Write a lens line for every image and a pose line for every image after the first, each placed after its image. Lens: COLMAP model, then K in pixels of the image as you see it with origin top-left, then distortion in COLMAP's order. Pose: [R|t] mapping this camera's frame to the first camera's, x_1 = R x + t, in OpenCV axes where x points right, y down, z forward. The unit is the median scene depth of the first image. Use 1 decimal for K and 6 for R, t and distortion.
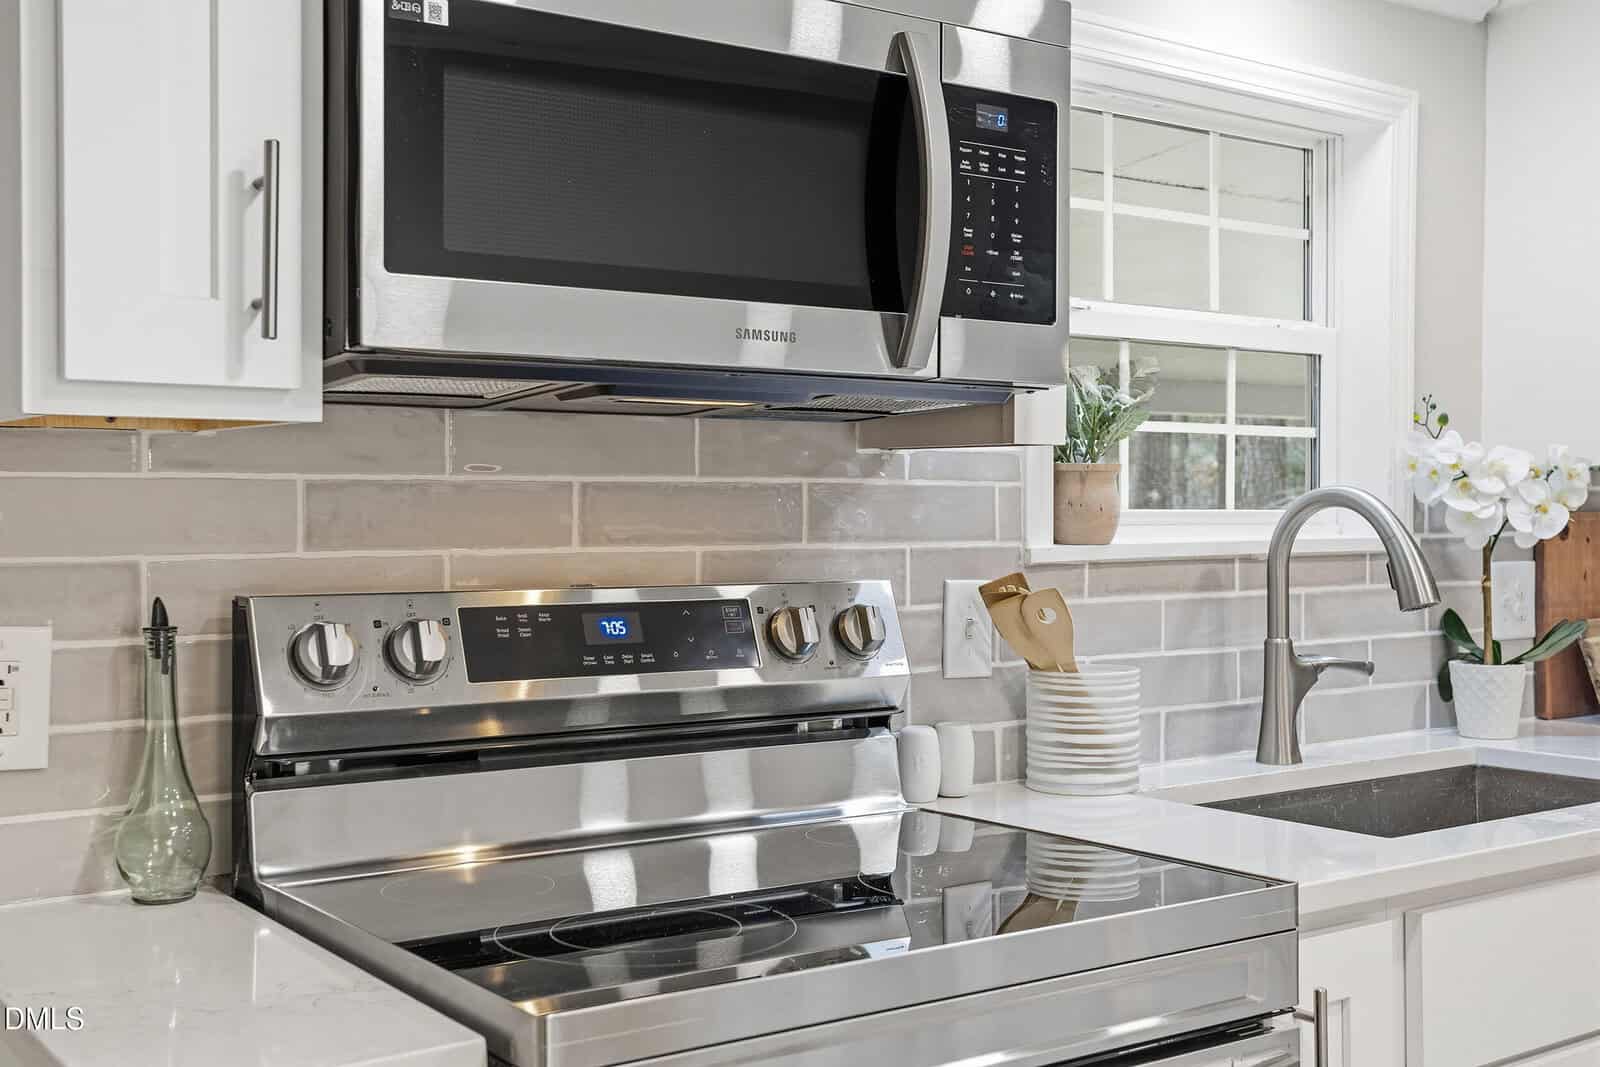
lens RADIAL K [[1734.9, 0, 800.0], [0, 1734.9, 533.5], [0, 0, 1]] dist [0.011714, 0.043055]
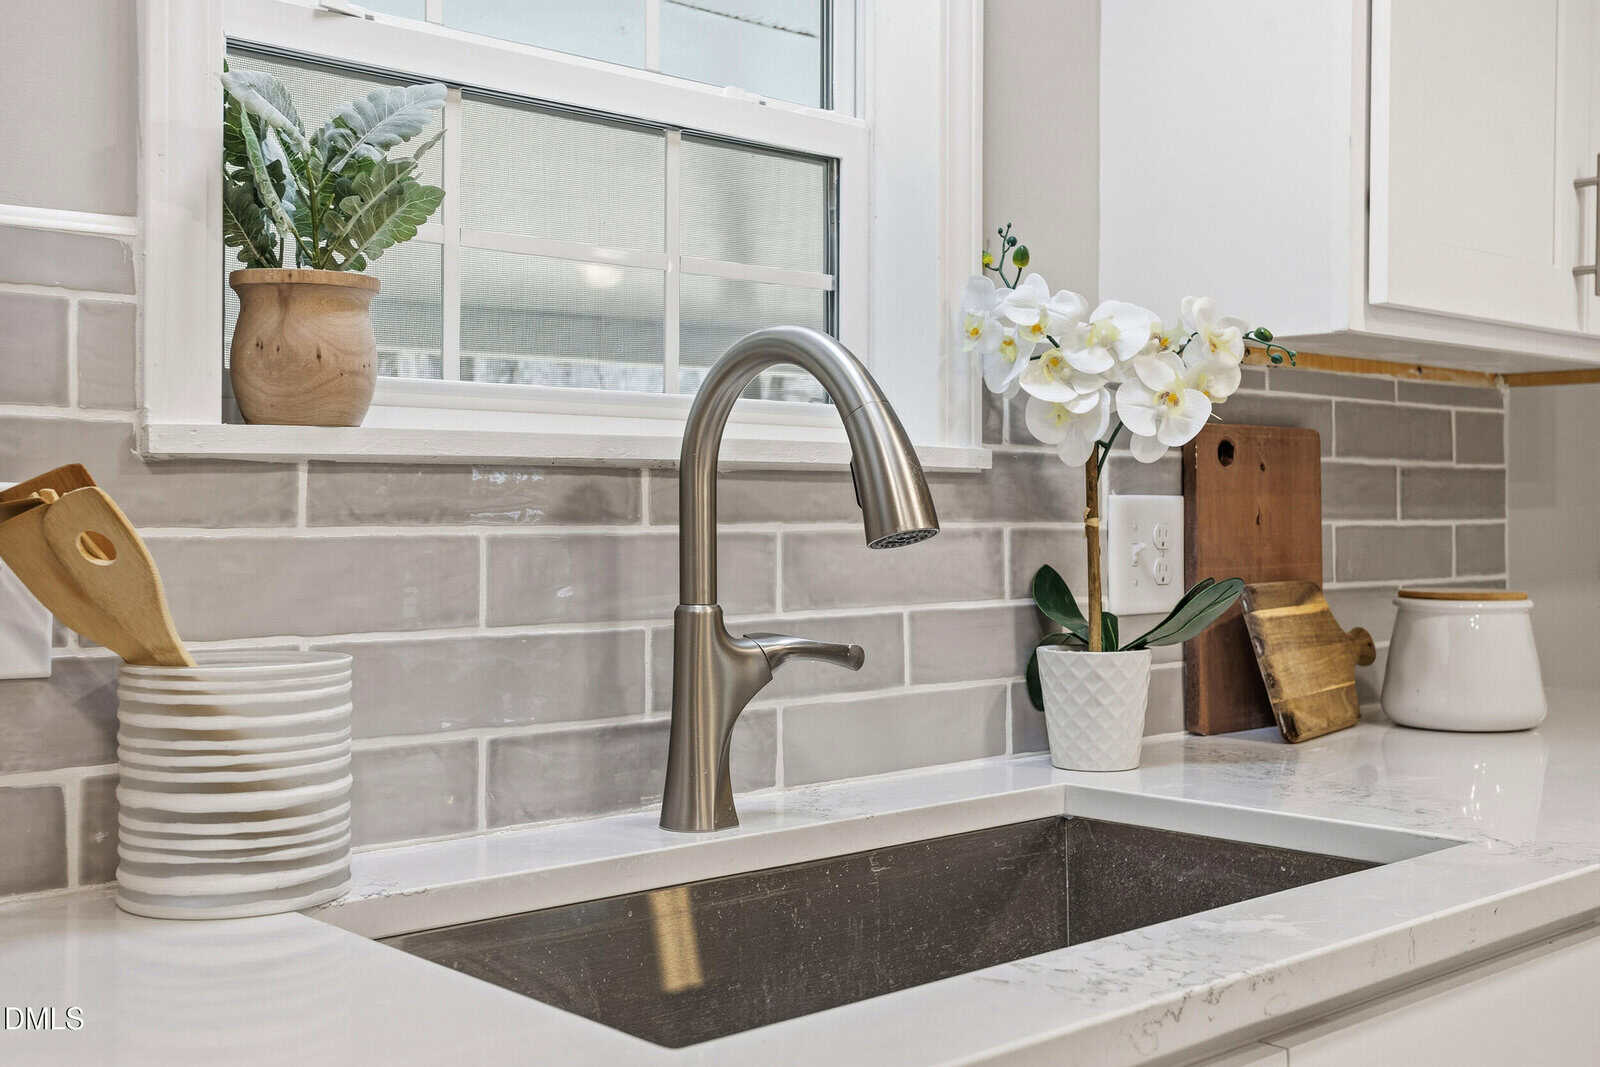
lens RADIAL K [[1723.7, 0, 801.0], [0, 1723.7, 508.4], [0, 0, 1]] dist [-0.015571, -0.002560]
pose [[0.993585, 0.001490, 0.113078, 0.241387], [0.000591, 0.999831, -0.018367, 0.038707], [-0.113086, 0.018316, 0.993416, 0.433624]]
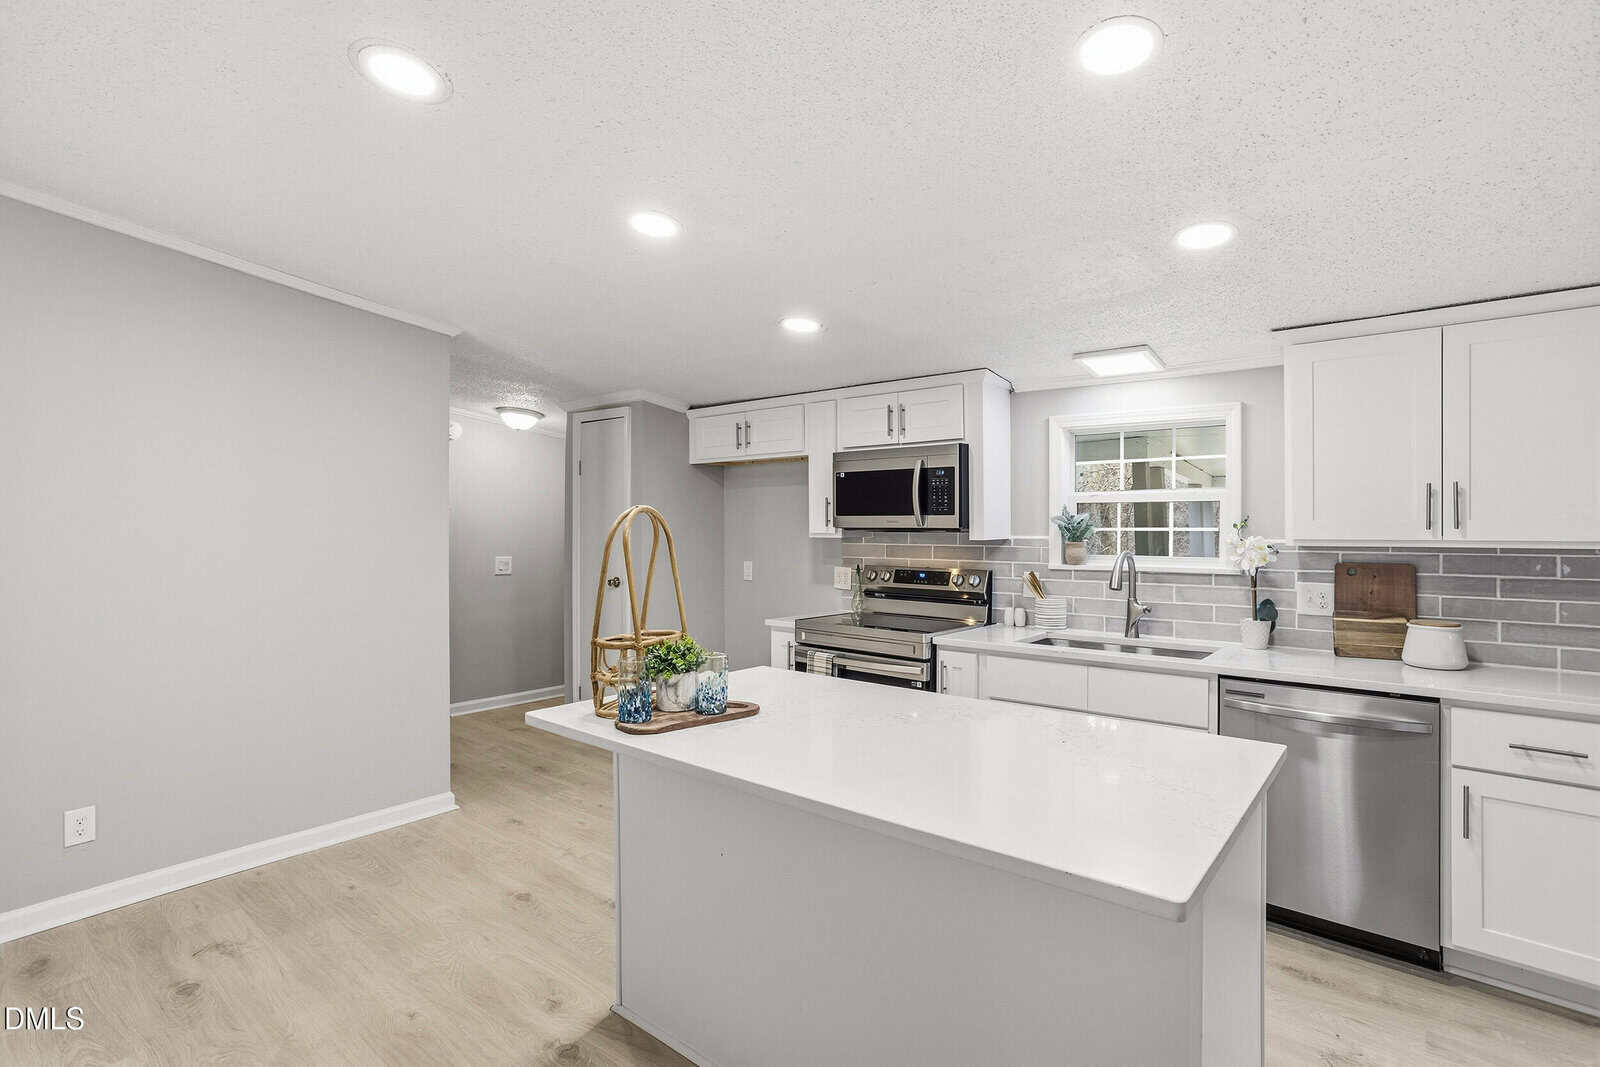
lens RADIAL K [[776.6, 0, 799.4], [0, 776.6, 524.3], [0, 0, 1]] dist [-0.048564, 0.030269]
pose [[0.261563, -0.002505, -0.965183, 1.440094], [-0.015447, 0.999858, -0.006781, -0.053303], [0.965063, 0.016683, 0.261487, 0.049654]]
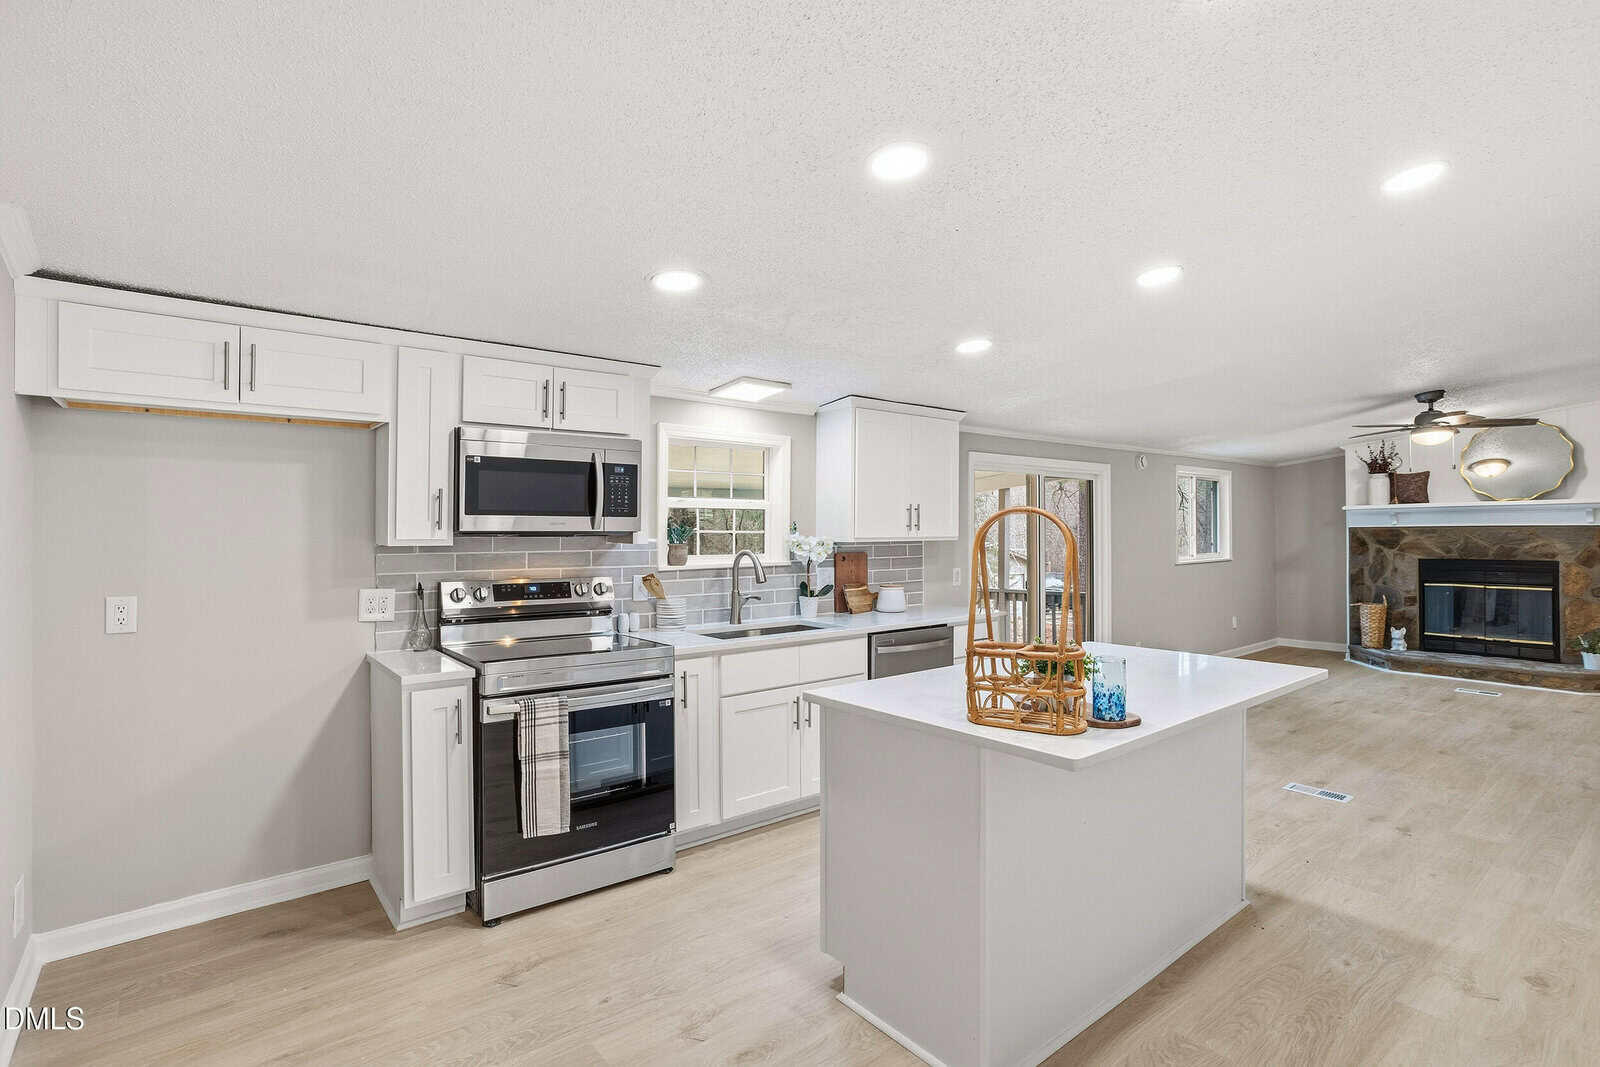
lens RADIAL K [[776.6, 0, 799.4], [0, 776.6, 524.3], [0, 0, 1]] dist [-0.048564, 0.030269]
pose [[0.998067, 0.000276, 0.062154, 0.303424], [0.001087, 0.999760, -0.021893, -0.042928], [-0.062145, 0.021918, 0.997826, -0.650130]]
